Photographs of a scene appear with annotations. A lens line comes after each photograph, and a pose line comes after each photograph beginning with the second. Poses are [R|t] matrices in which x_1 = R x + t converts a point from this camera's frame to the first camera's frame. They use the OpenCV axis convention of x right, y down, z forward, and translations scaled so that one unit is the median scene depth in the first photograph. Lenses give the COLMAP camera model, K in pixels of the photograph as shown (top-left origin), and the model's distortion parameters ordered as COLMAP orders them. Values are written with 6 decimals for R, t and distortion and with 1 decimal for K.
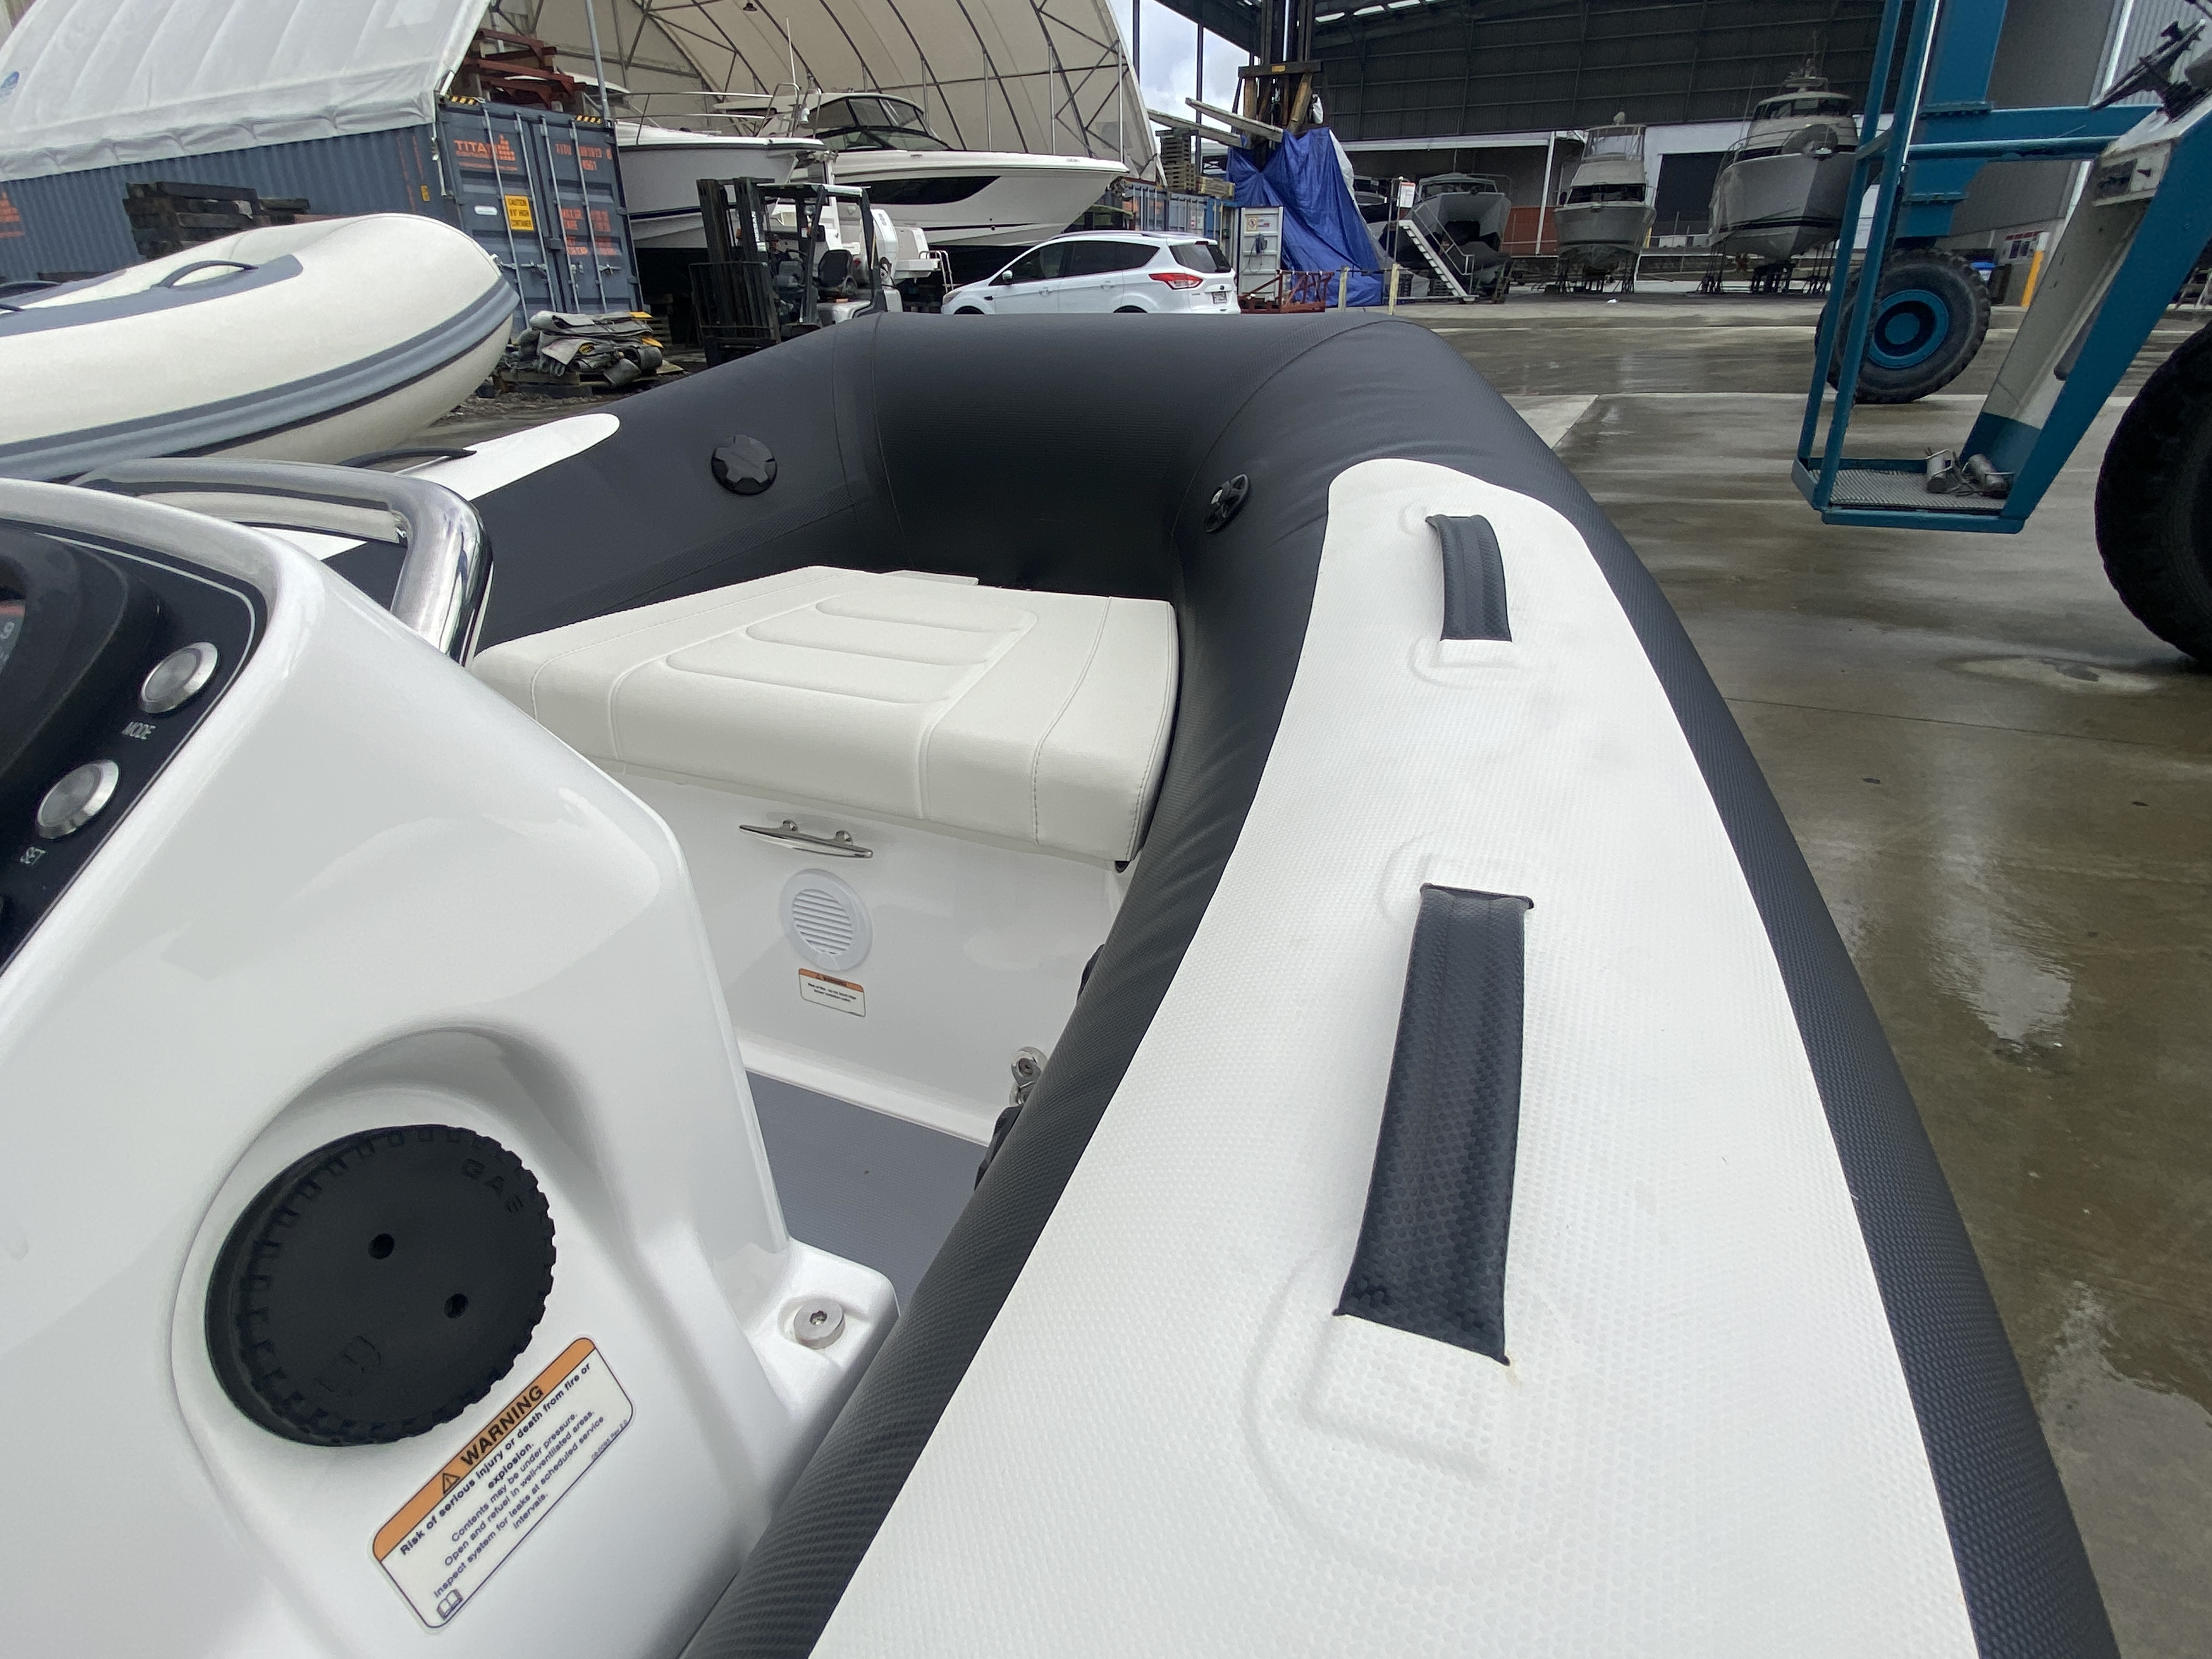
lens RADIAL K [[1141.6, 0, 1117.1], [0, 1141.6, 821.4], [0, 0, 1]] dist [0.016512, -0.019862]
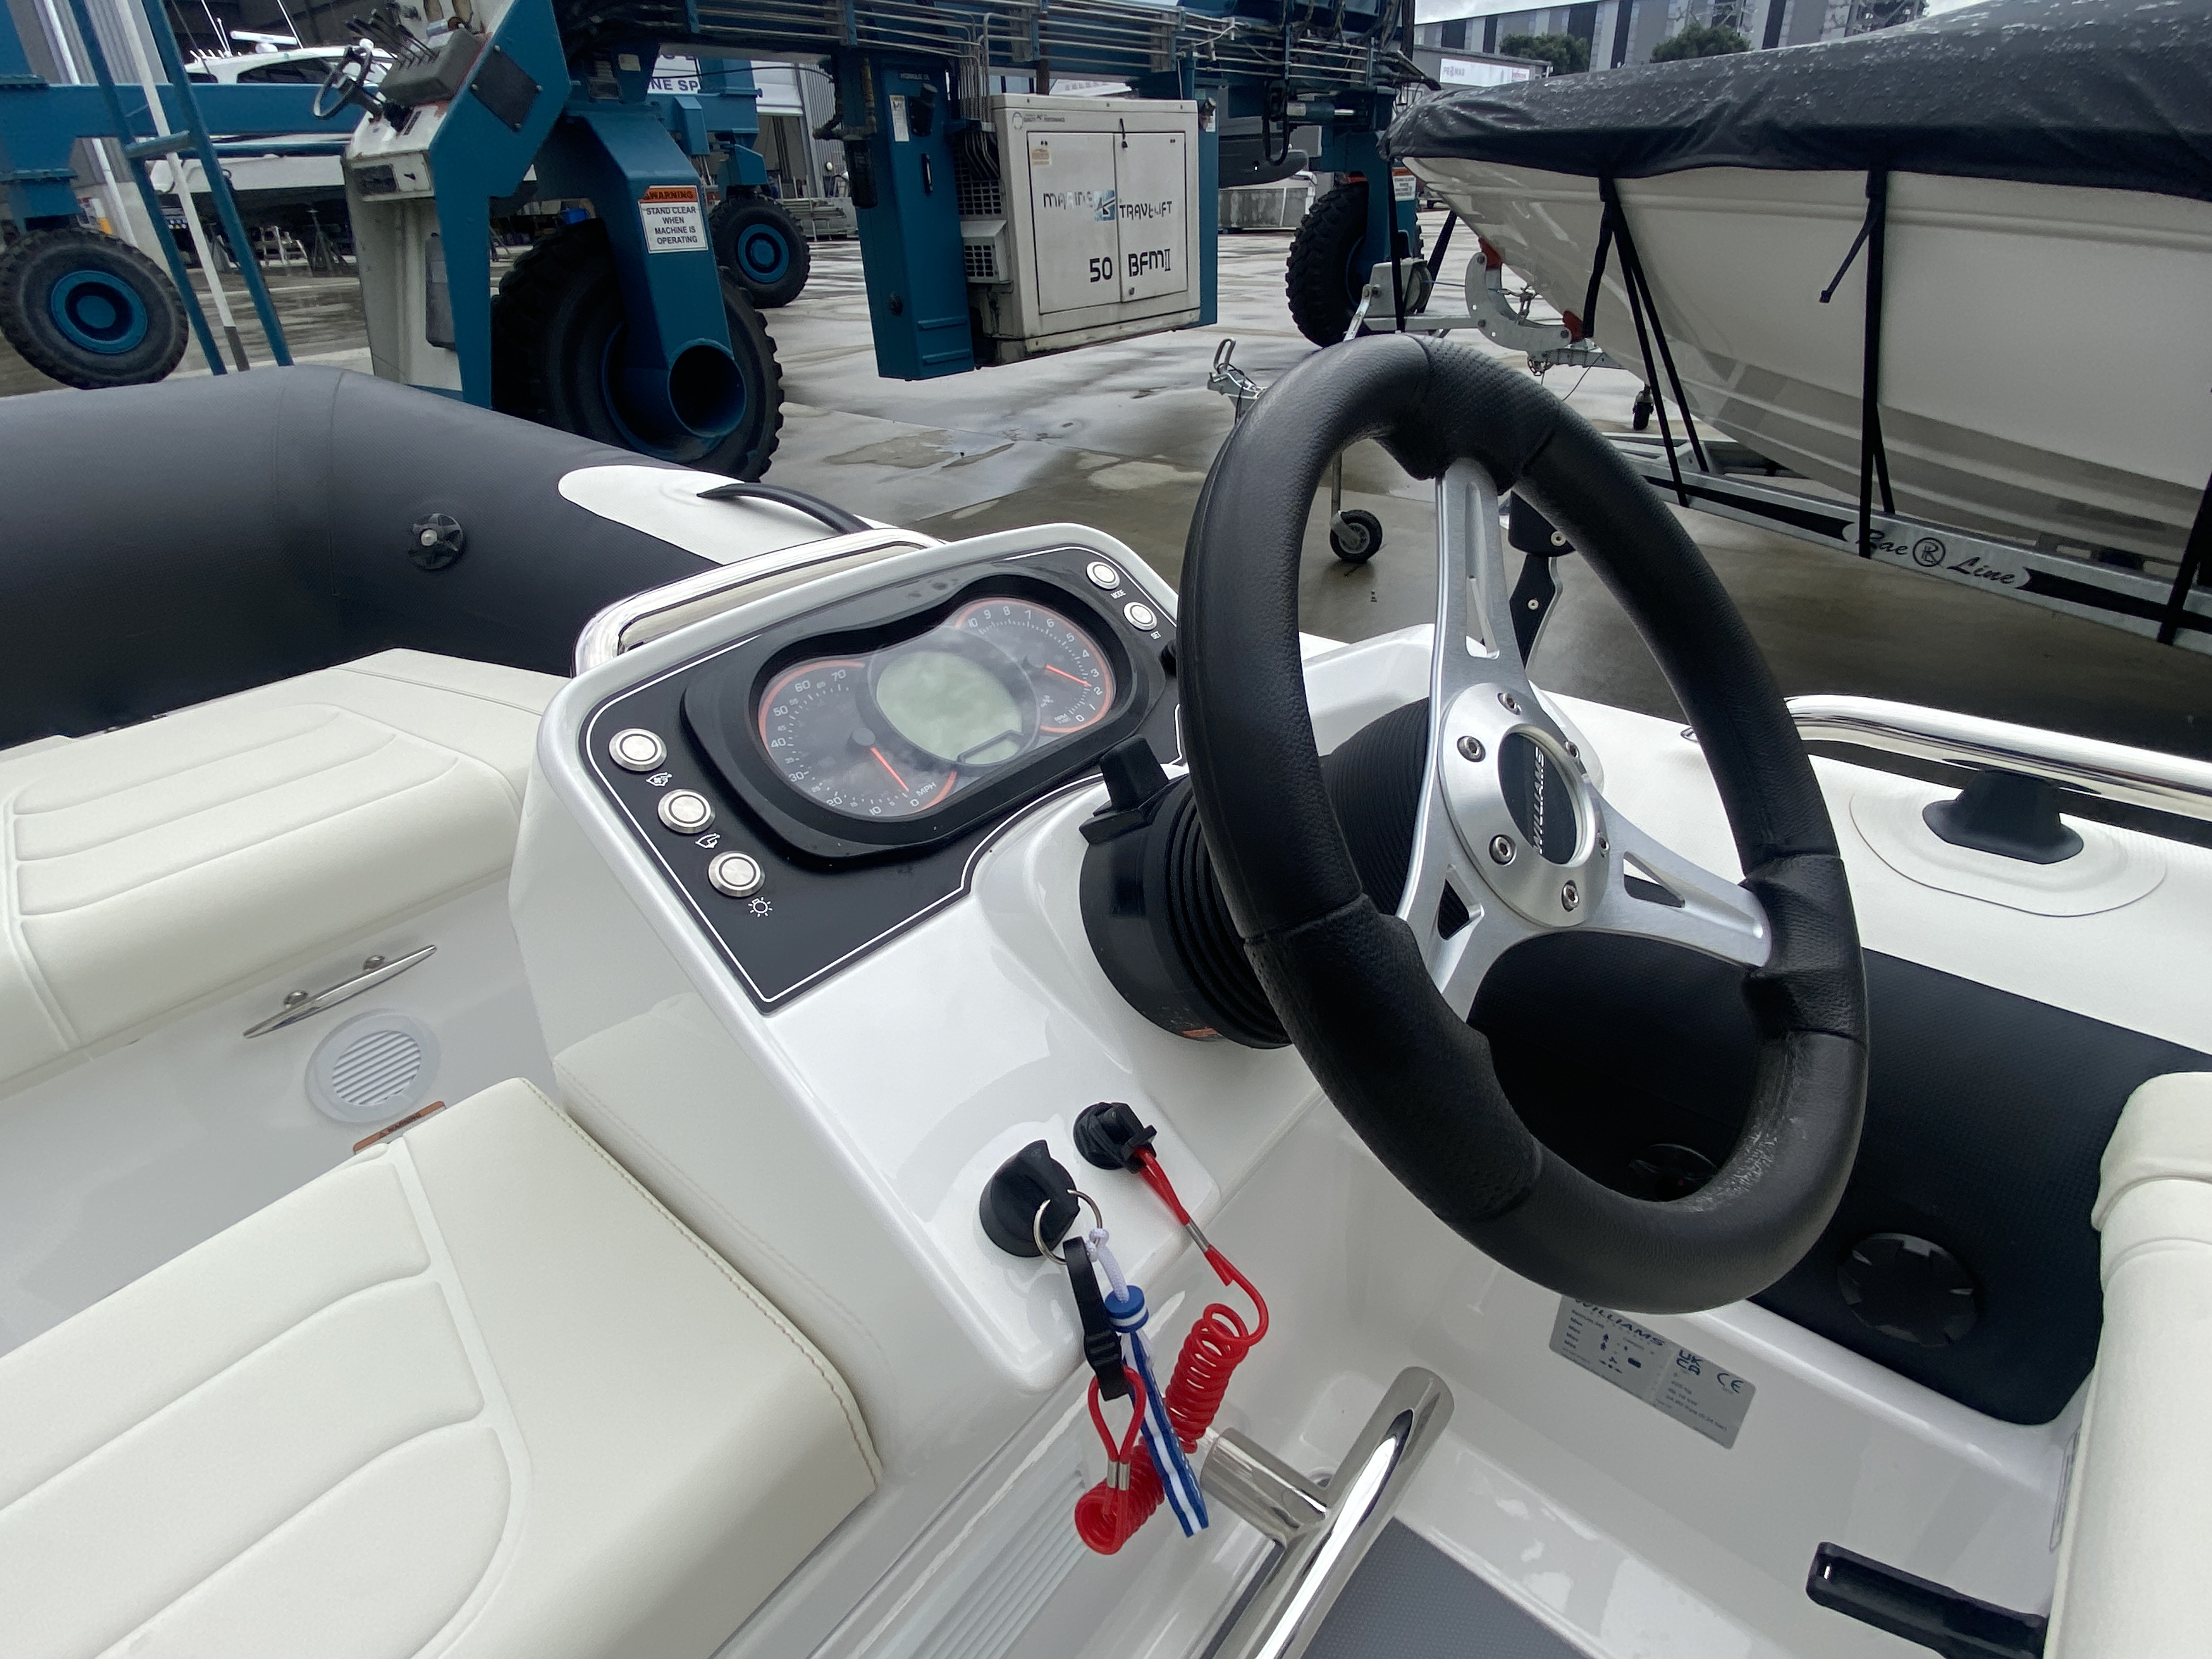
lens RADIAL K [[1141.6, 0, 1123.8], [0, 1141.6, 837.2], [0, 0, 1]] dist [0.016512, -0.019862]
pose [[0.246252, -0.468288, 0.848567, -0.064420], [0.433977, 0.836130, 0.335485, -0.009358], [-0.866616, 0.285645, 0.409125, 0.002596]]
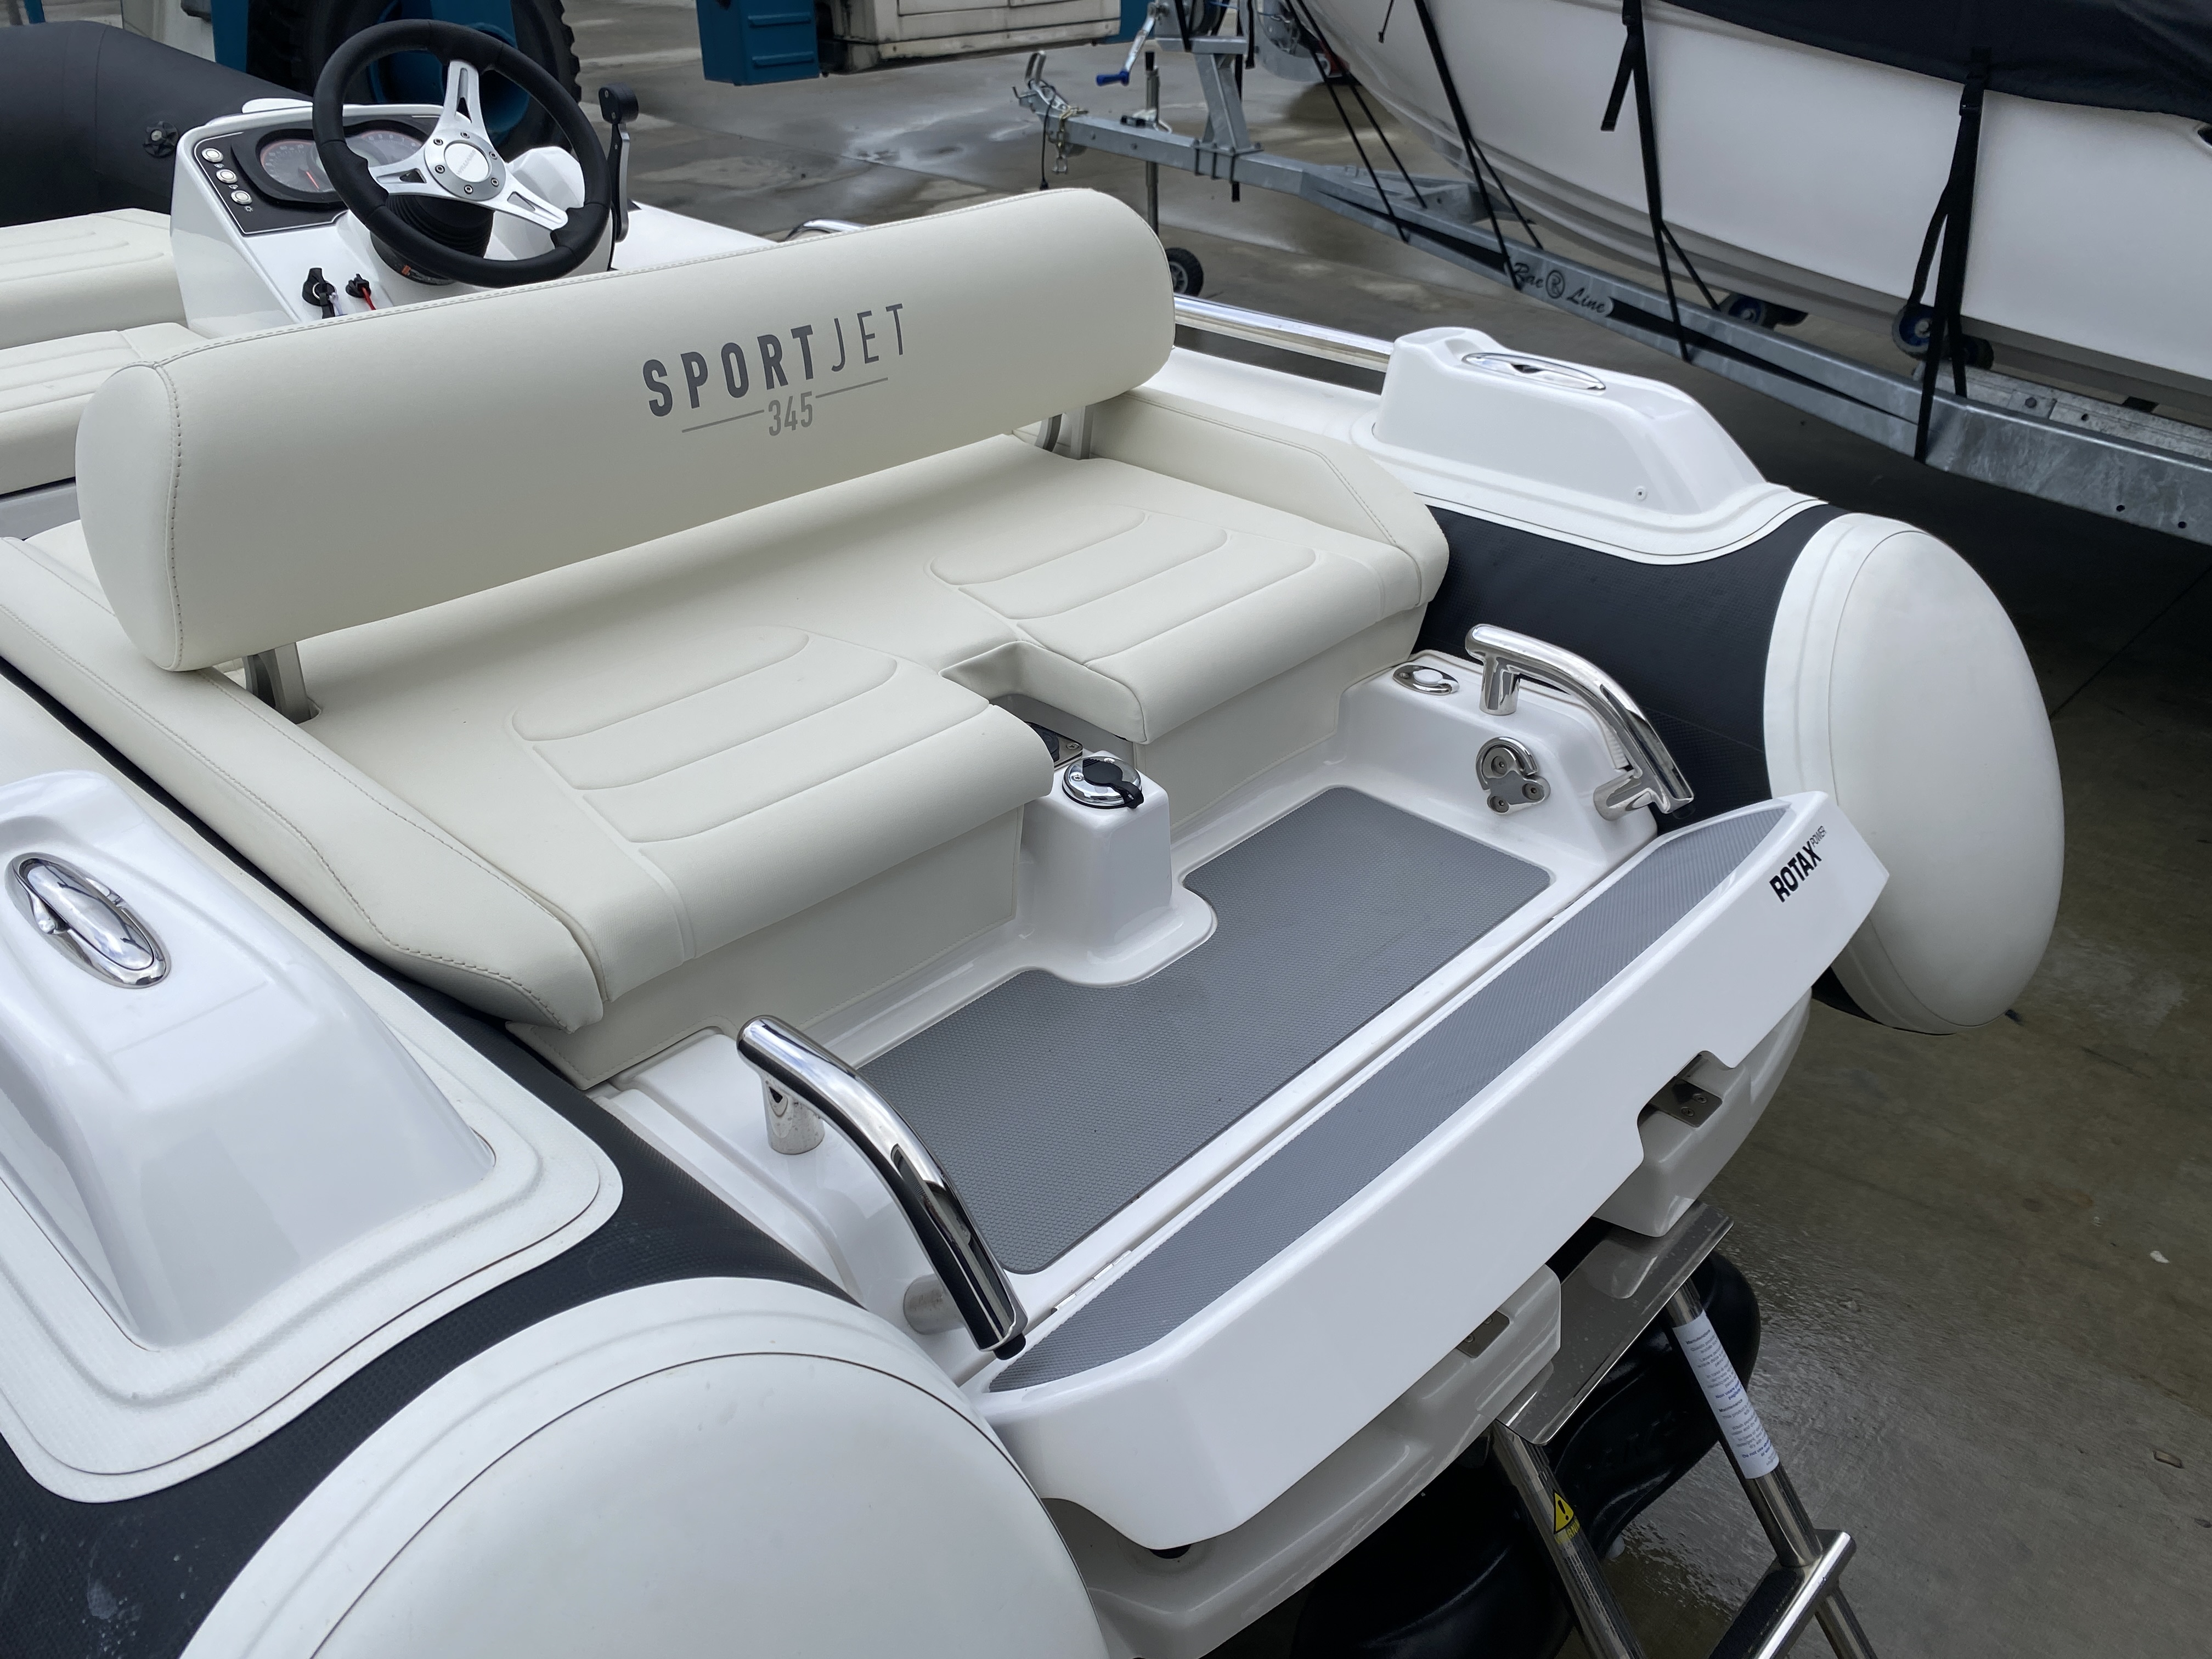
lens RADIAL K [[1704.4, 0, 1113.9], [0, 1704.4, 828.7], [0, 0, 1]] dist [-0.021235, 0.018762]
pose [[0.309962, -0.461966, 0.830970, -0.164682], [0.386799, 0.859688, 0.333650, 0.025812], [-0.868510, 0.218000, 0.445159, -0.094141]]
